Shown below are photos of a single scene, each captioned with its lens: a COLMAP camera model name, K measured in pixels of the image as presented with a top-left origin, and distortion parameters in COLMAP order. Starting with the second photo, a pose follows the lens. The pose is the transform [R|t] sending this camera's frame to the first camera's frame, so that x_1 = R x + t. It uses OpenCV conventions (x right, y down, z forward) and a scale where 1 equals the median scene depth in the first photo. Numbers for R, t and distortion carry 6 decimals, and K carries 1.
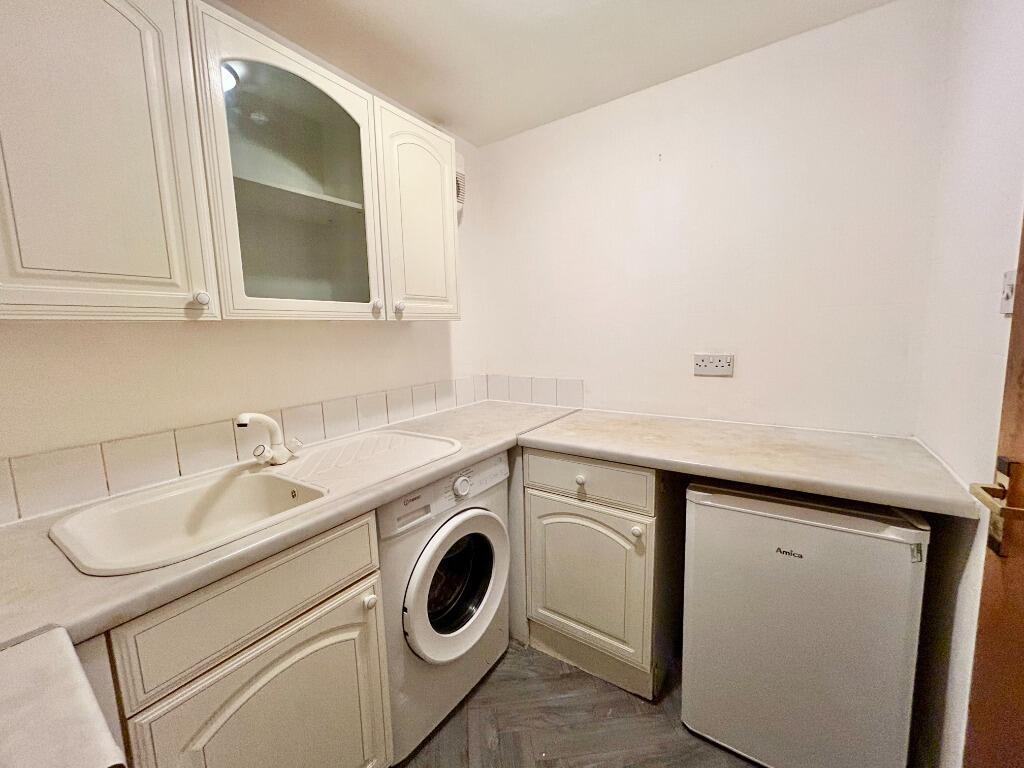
lens RADIAL K [[422.4, 0, 512.0], [0, 422.4, 384.0], [0, 0, 1]] dist [-0.002250, -0.000298]
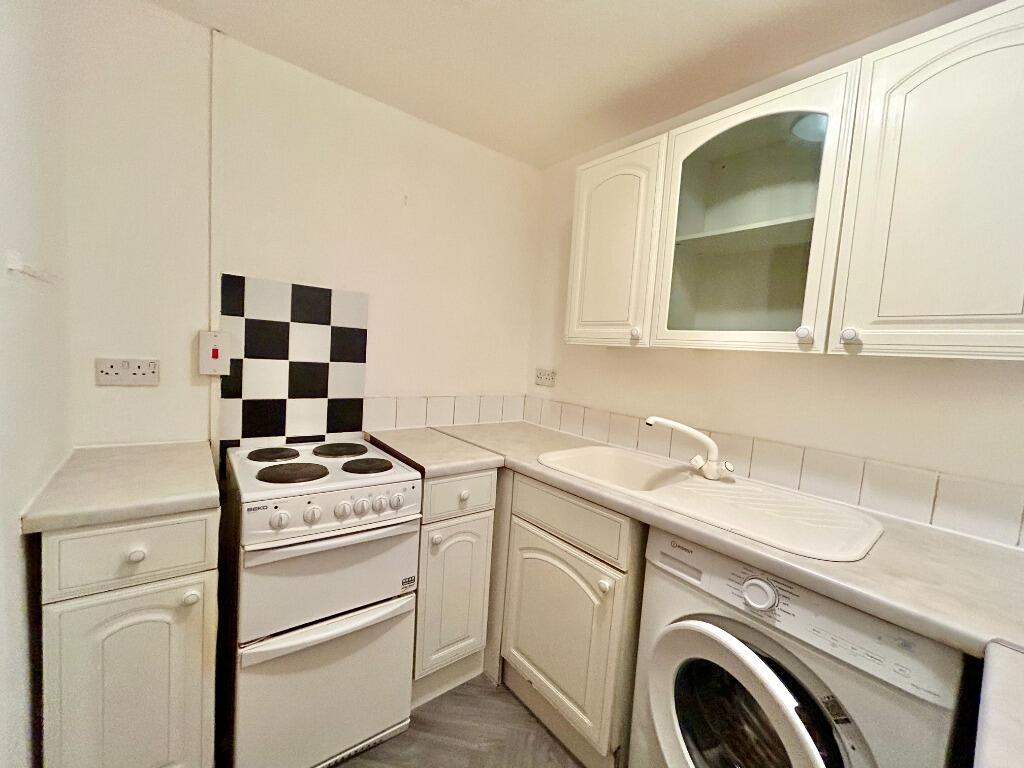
lens RADIAL K [[400.9, 0, 512.0], [0, 400.9, 384.0], [0, 0, 1]] dist [0.001966, 0.000170]
pose [[-0.276030, 0.083573, -0.957509, 0.662989], [-0.185168, 0.972927, 0.138298, -0.116048], [0.943144, 0.215474, -0.253082, 0.822688]]
